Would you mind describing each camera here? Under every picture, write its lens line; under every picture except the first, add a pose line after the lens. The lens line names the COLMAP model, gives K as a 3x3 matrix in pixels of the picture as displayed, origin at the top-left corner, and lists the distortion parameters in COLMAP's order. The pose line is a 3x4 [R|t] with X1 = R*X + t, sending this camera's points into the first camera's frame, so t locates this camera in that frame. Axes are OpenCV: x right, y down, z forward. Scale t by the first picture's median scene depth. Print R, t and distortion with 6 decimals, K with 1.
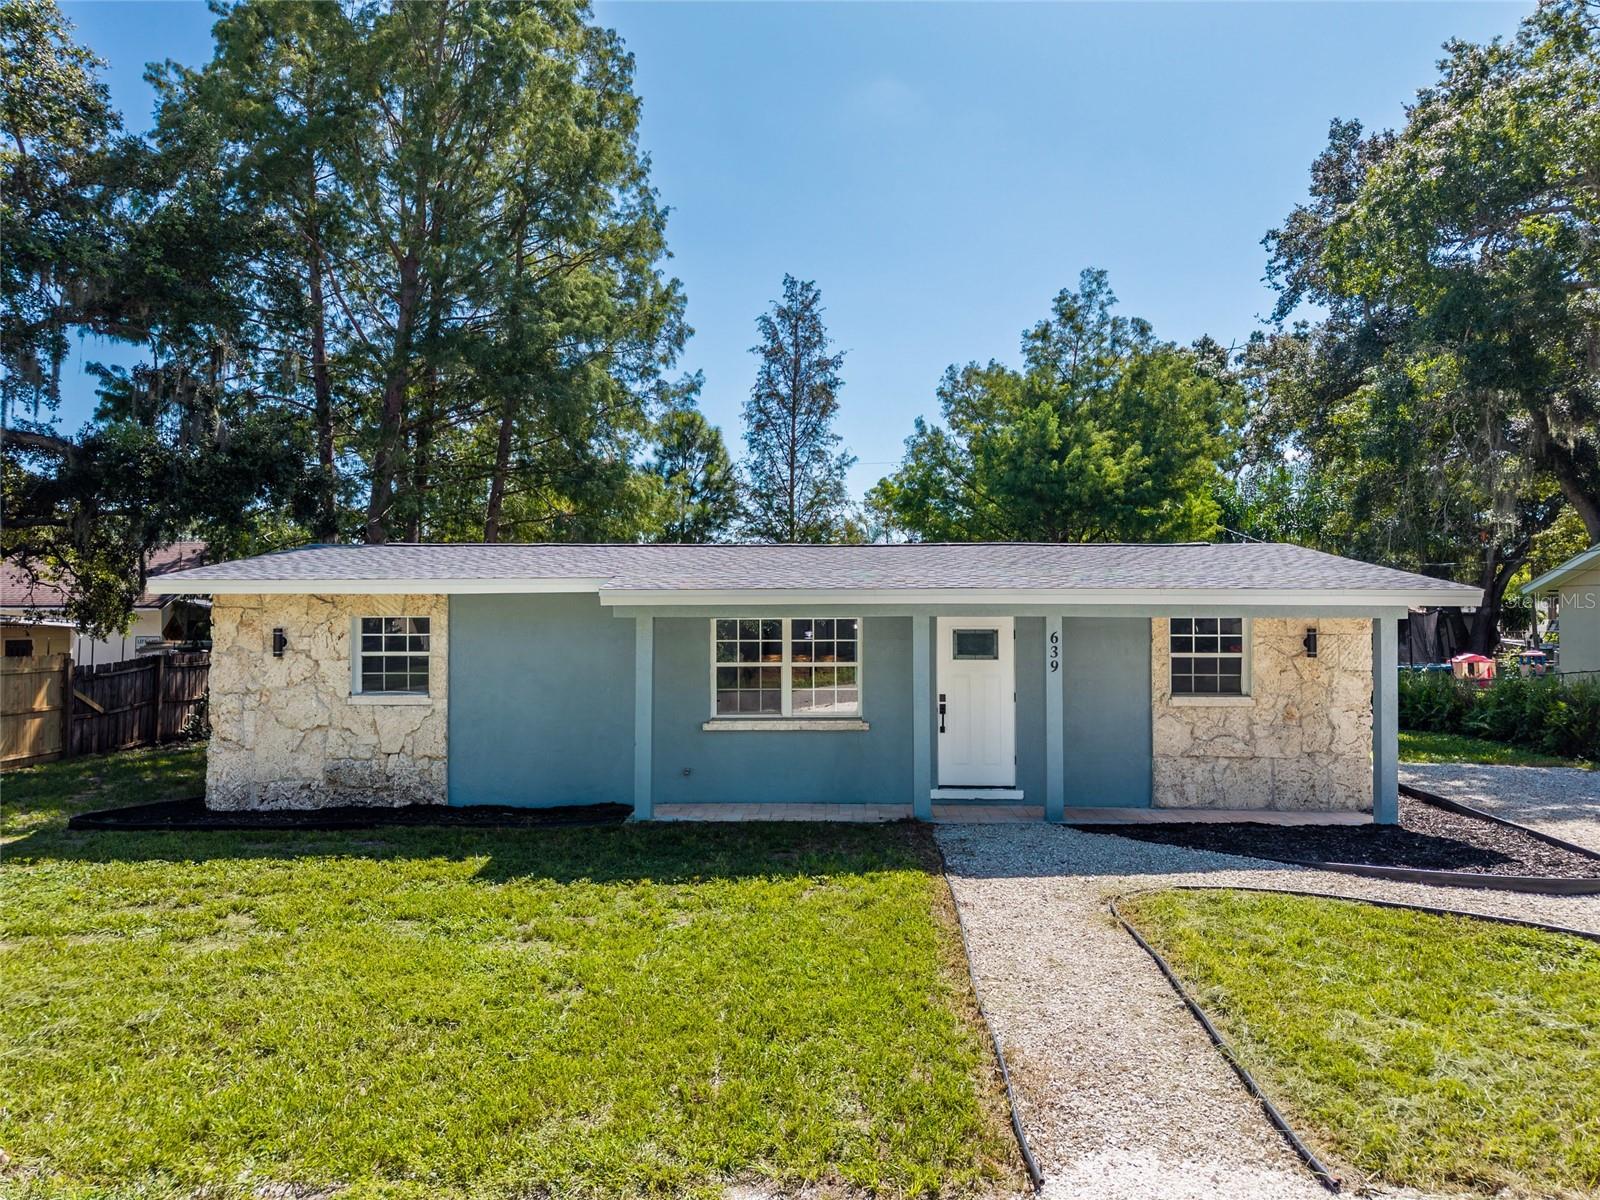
lens RADIAL K [[1074.2, 0, 816.5], [0, 1074.2, 607.4], [0, 0, 1]] dist [0.007654, -0.005697]
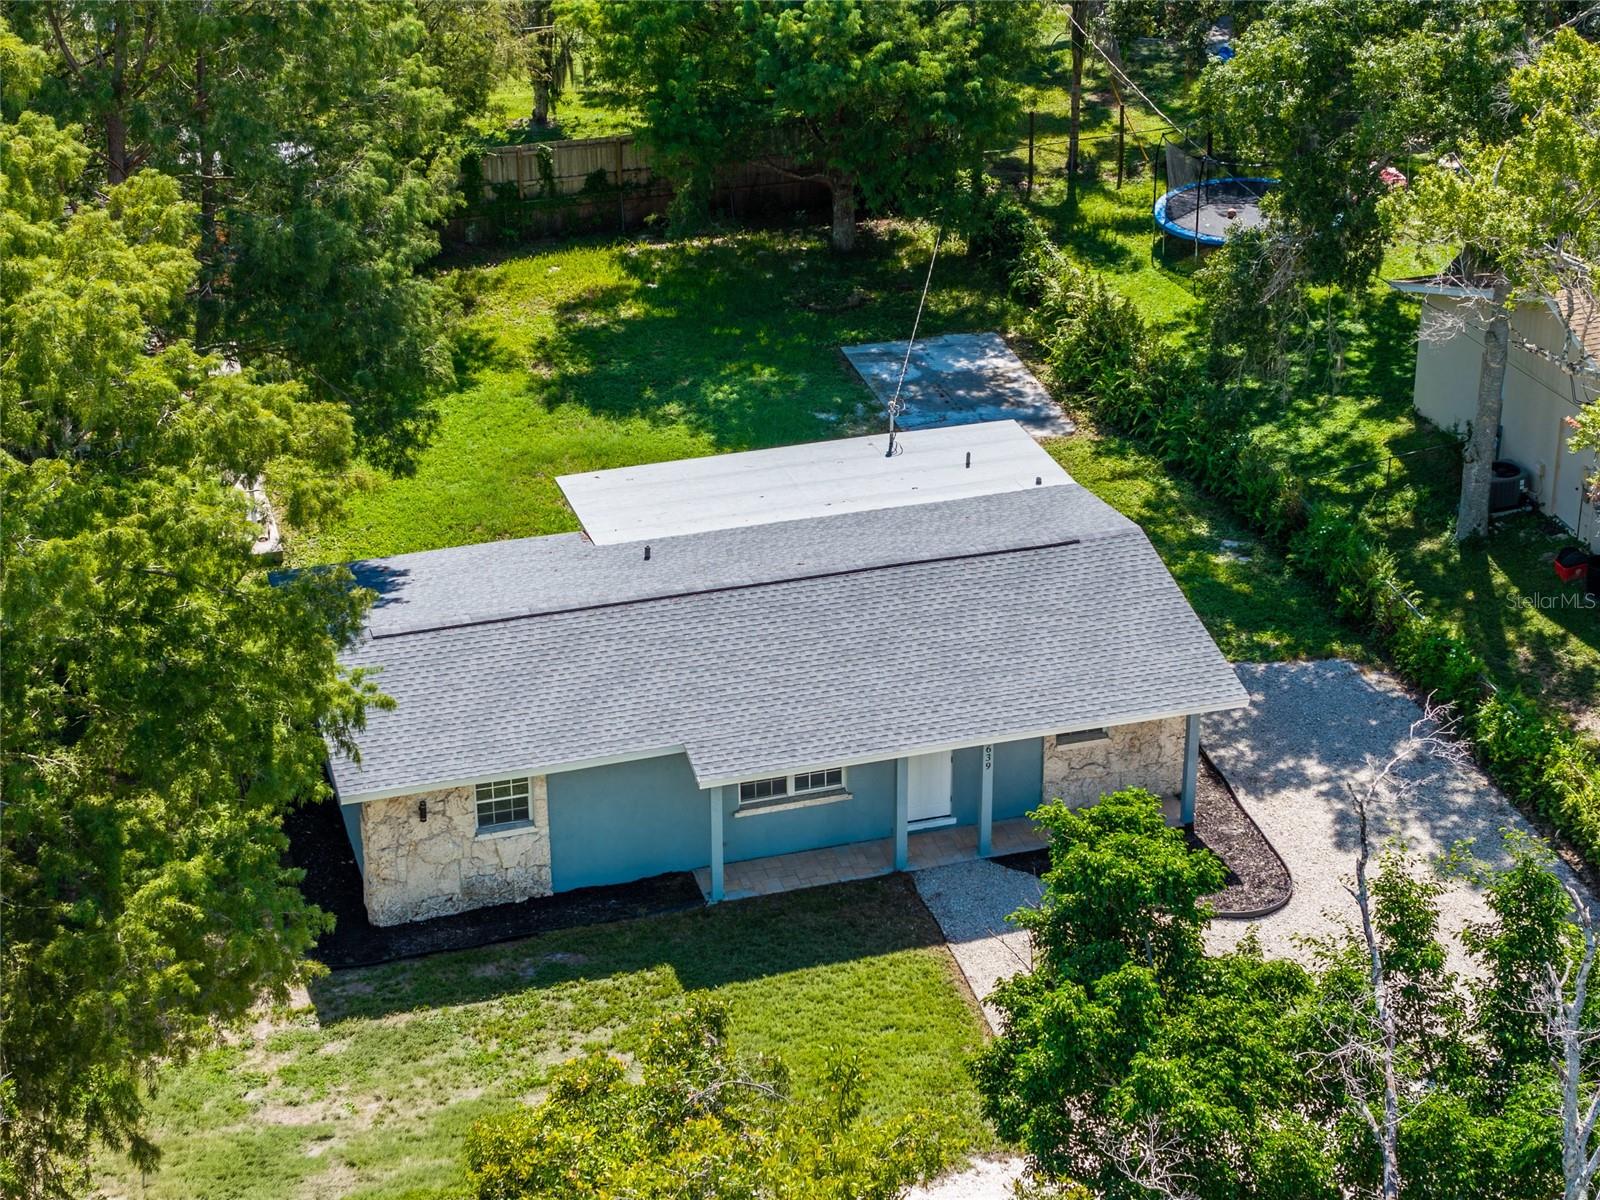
lens RADIAL K [[3246.9, 0, 800.0], [0, 3246.9, 600.5], [0, 0, 1]] dist [-0.094655, 0.000000]
pose [[0.950651, -0.147694, 0.272855, -1.094911], [0.005391, 0.887160, 0.461431, -1.999278], [-0.310216, -0.437189, 0.844175, -2.345415]]
